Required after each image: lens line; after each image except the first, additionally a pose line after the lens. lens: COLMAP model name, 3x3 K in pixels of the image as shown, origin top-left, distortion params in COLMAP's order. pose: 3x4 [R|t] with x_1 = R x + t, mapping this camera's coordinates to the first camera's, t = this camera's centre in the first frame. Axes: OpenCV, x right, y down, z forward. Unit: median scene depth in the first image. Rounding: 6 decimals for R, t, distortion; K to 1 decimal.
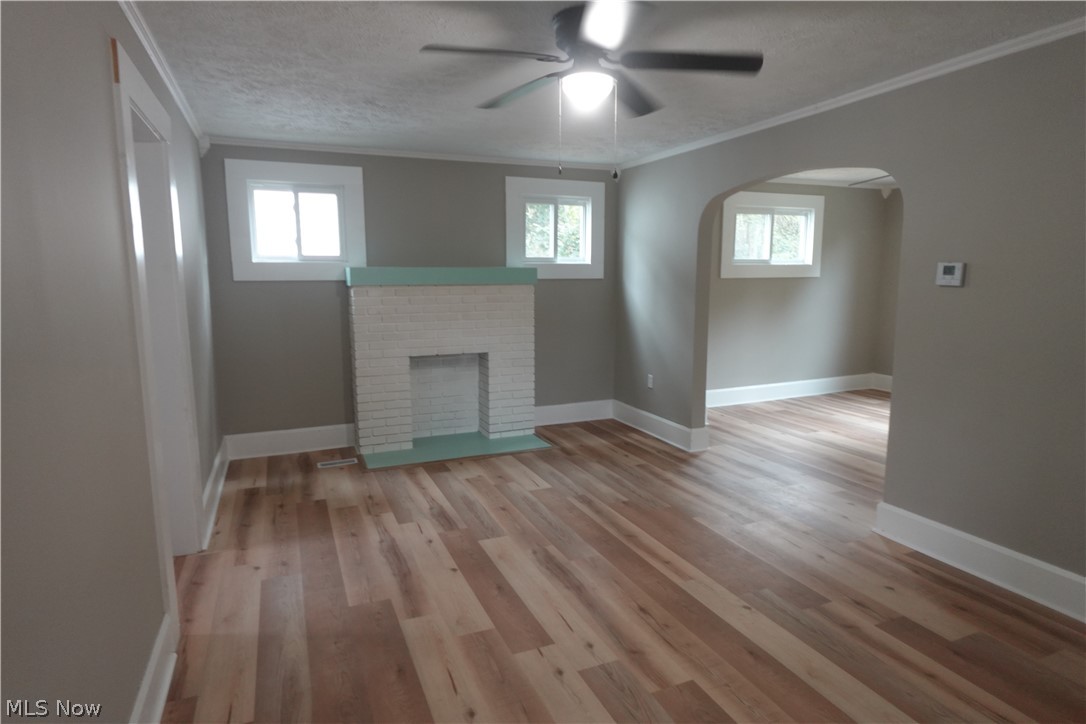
lens RADIAL K [[612.3, 0, 542.0], [0, 612.3, 364.6], [0, 0, 1]] dist [-0.002676, 0.001499]
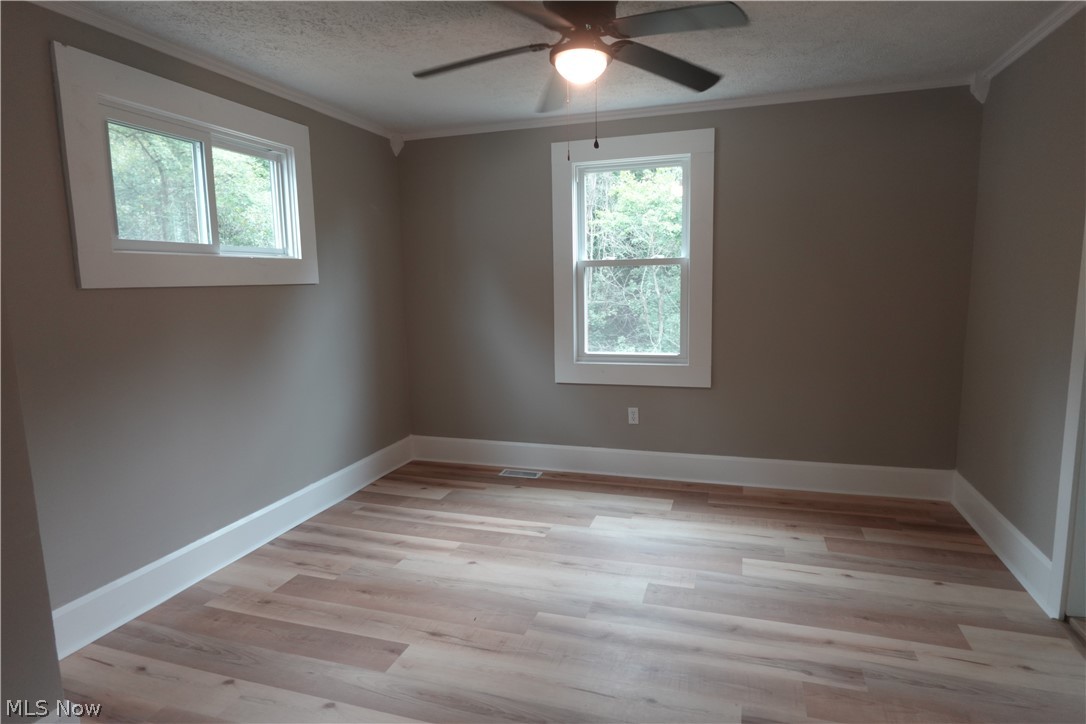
lens RADIAL K [[614.7, 0, 540.7], [0, 614.7, 364.5], [0, 0, 1]] dist [0.002339, 0.001528]
pose [[0.654959, -0.109208, 0.747731, 0.260925], [0.123779, 0.991642, 0.036410, -0.103490], [-0.745458, 0.068707, 0.663003, 0.757480]]
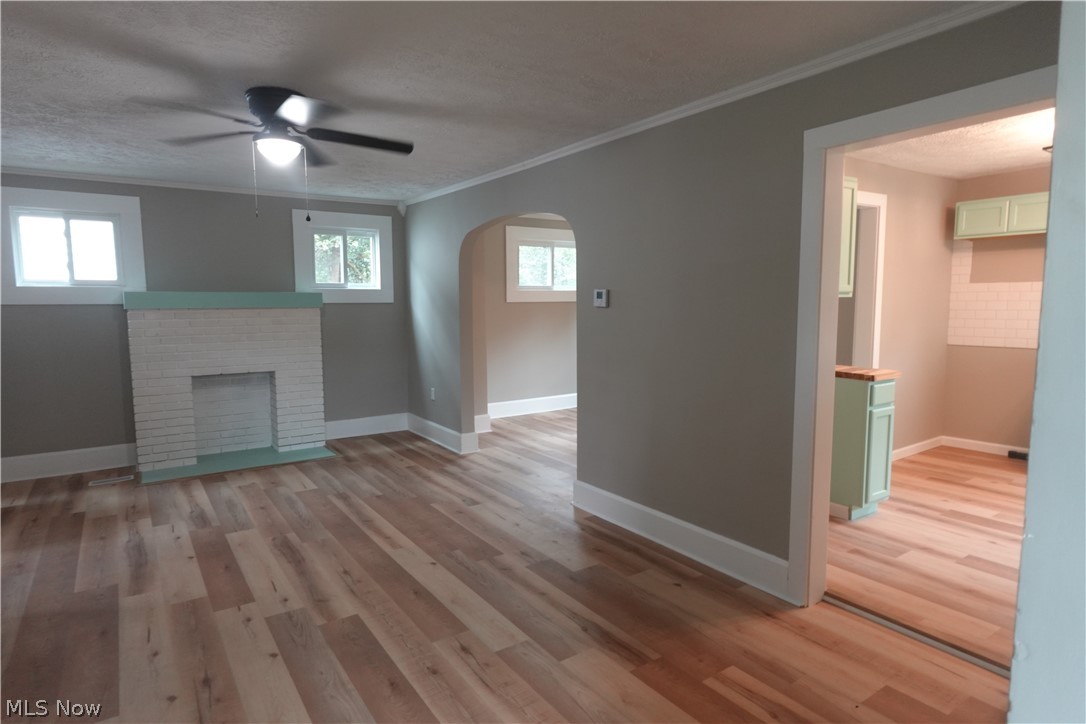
lens RADIAL K [[614.7, 0, 540.7], [0, 614.7, 364.5], [0, 0, 1]] dist [0.002339, 0.001528]
pose [[0.980813, -0.019791, 0.193945, 0.177657], [0.027934, 0.998835, -0.039342, 0.026773], [-0.192941, 0.044005, 0.980223, -0.163544]]
